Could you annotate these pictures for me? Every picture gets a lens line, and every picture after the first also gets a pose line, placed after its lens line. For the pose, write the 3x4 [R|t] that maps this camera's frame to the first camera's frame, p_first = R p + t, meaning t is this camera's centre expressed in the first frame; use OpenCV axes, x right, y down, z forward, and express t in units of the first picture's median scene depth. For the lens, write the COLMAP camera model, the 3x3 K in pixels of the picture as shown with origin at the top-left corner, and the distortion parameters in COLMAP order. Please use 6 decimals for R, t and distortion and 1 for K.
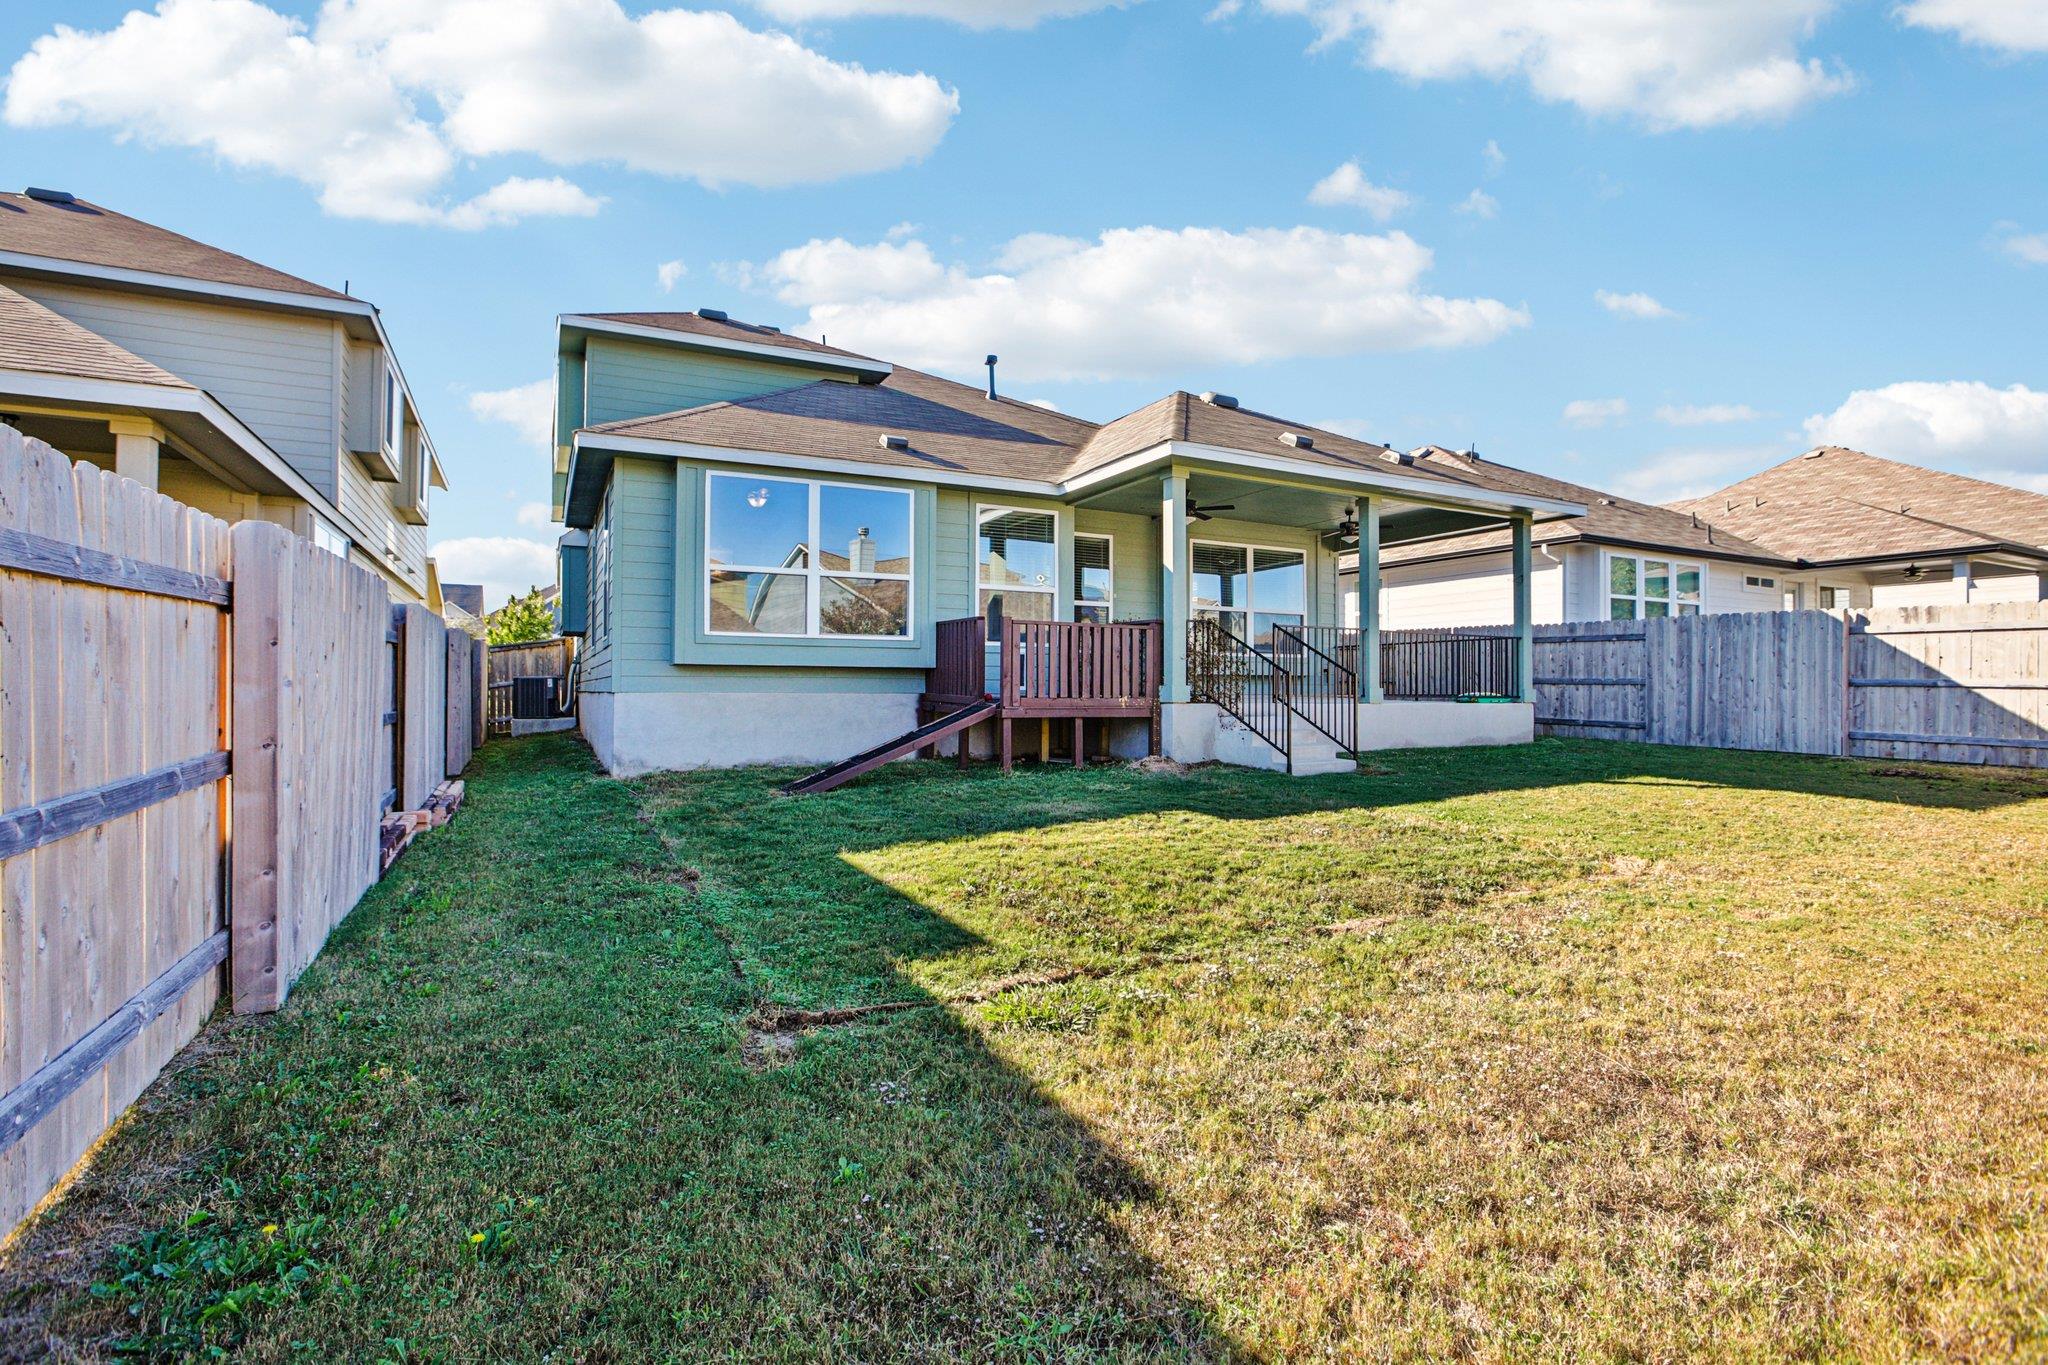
lens RADIAL K [[974.8, 0, 1016.3], [0, 974.8, 678.2], [0, 0, 1]] dist [-0.055837, 0.019491]
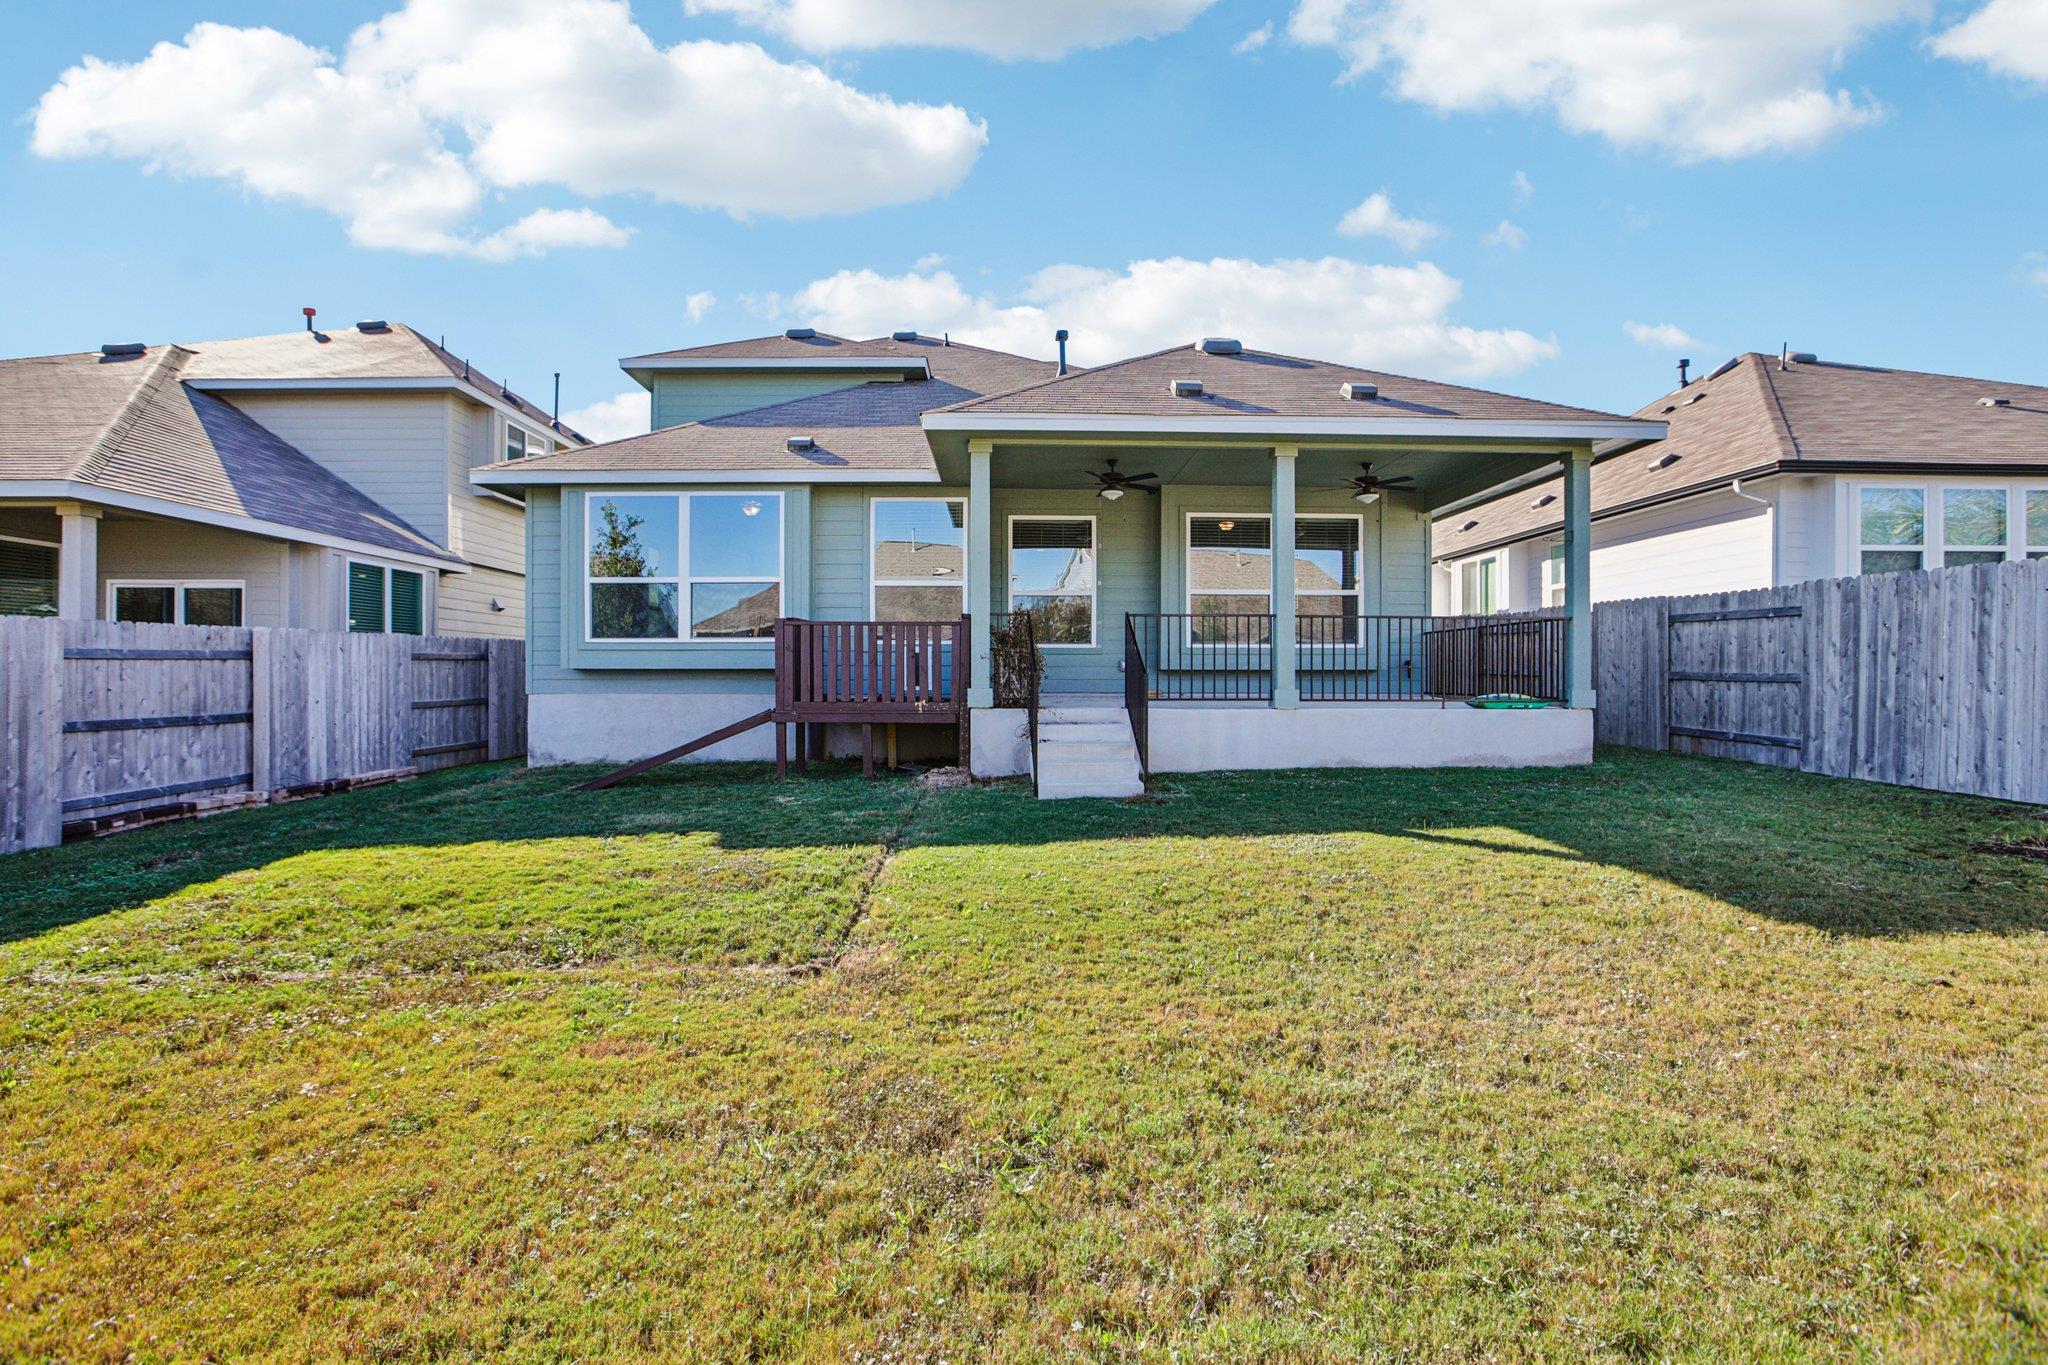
lens RADIAL K [[974.8, 0, 1016.3], [0, 974.8, 678.2], [0, 0, 1]] dist [-0.055837, 0.019491]
pose [[0.900131, -0.003208, -0.435608, 0.473661], [0.008775, 0.999904, 0.010770, -0.008818], [0.435532, -0.013517, 0.900072, 0.176719]]
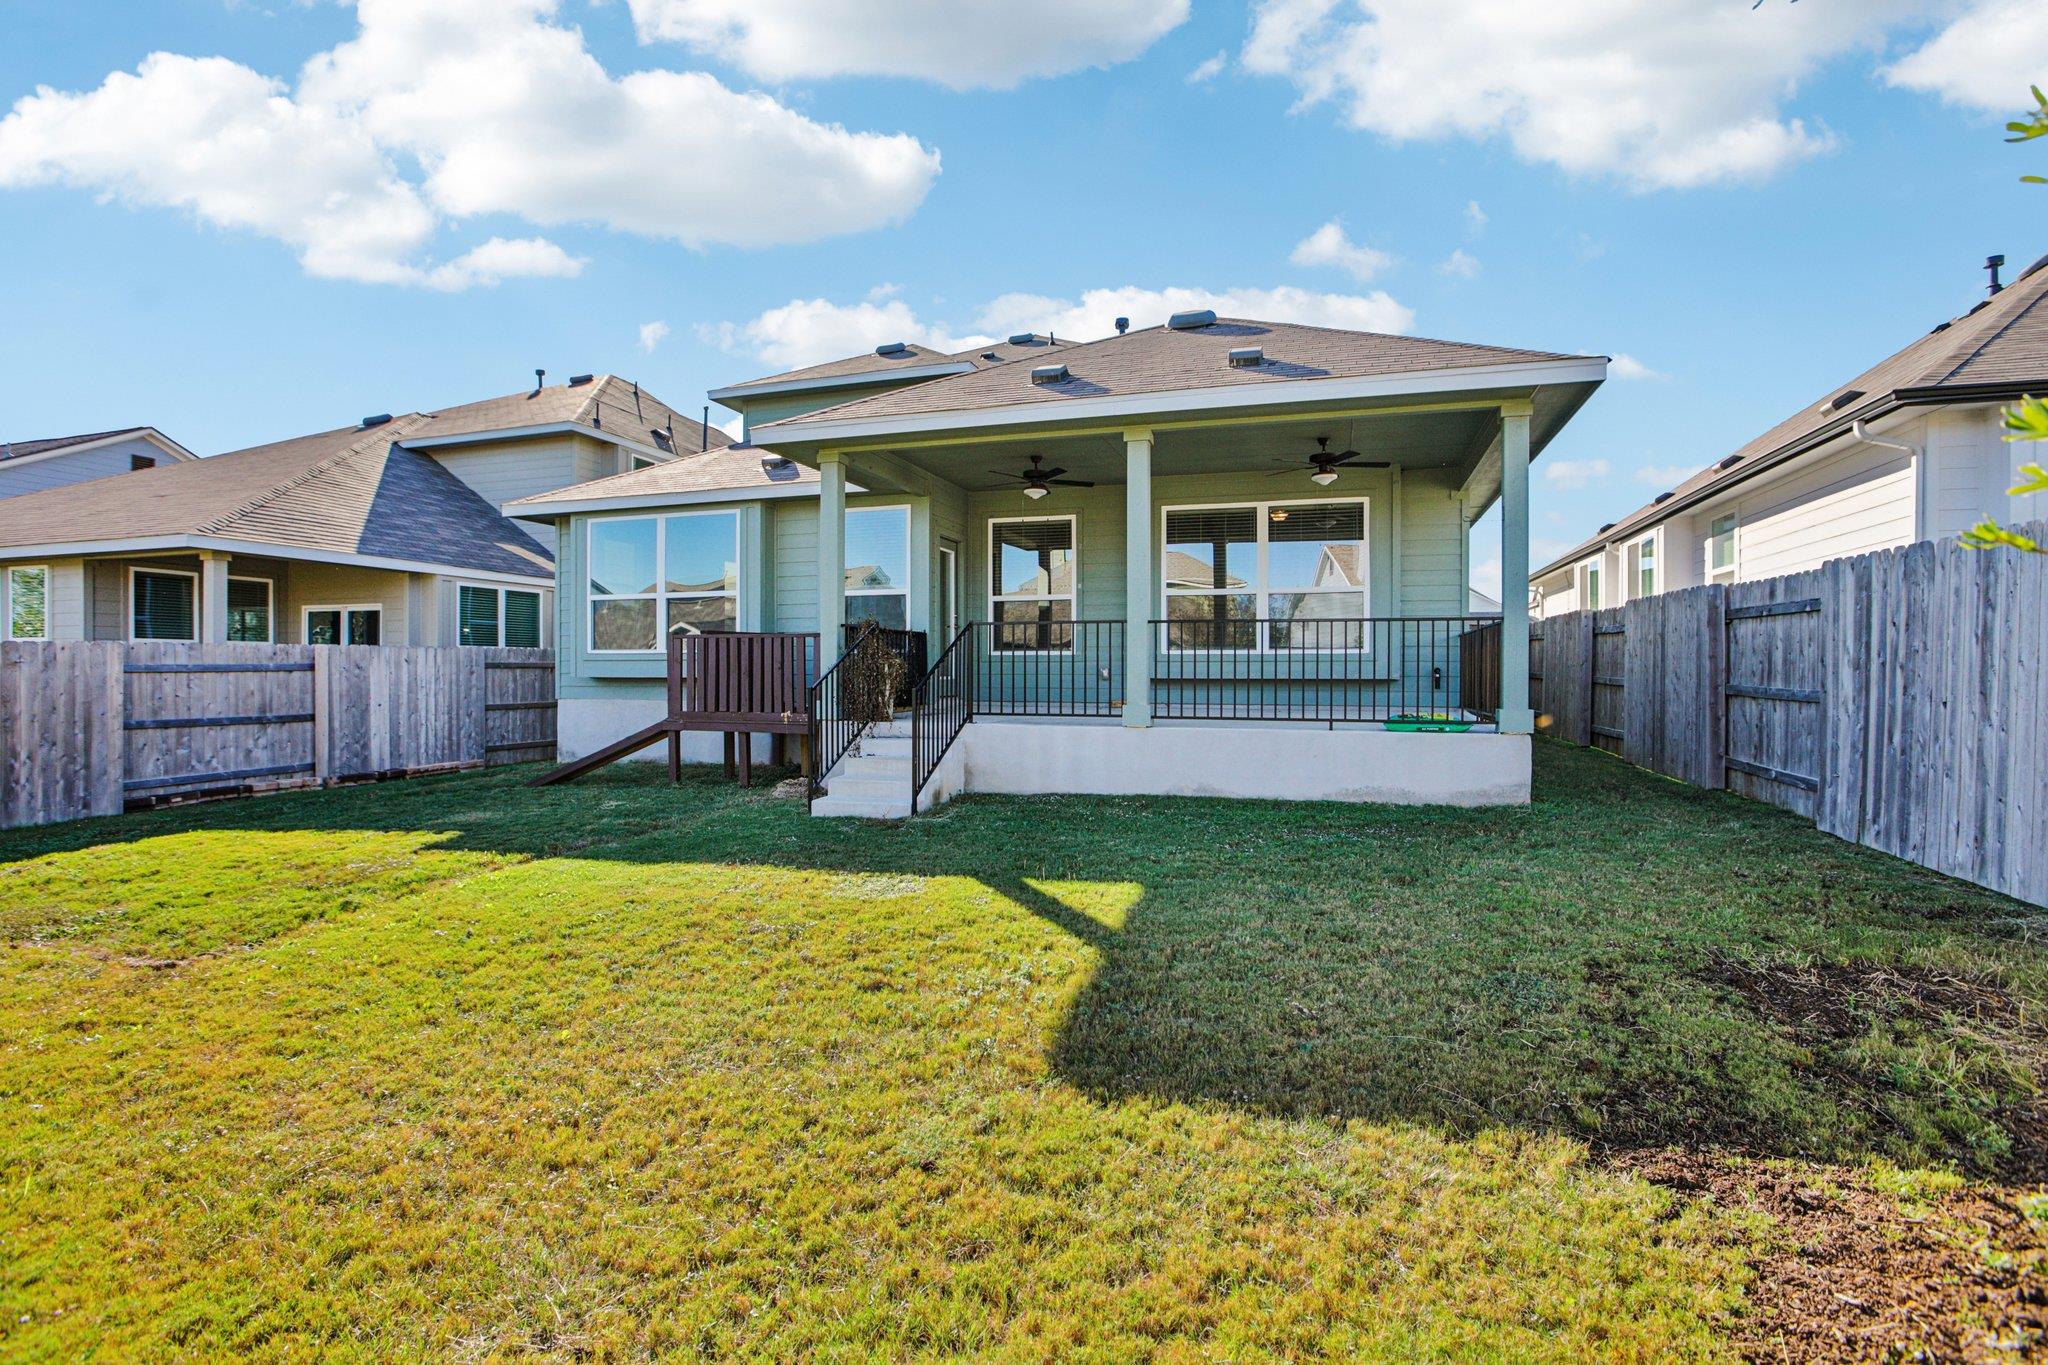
lens RADIAL K [[974.8, 0, 1016.3], [0, 974.8, 678.2], [0, 0, 1]] dist [-0.055837, 0.019491]
pose [[0.708823, -0.000229, -0.705386, 0.736835], [0.009923, 0.999904, 0.009646, -0.015504], [0.705316, -0.013836, 0.708758, 0.405482]]
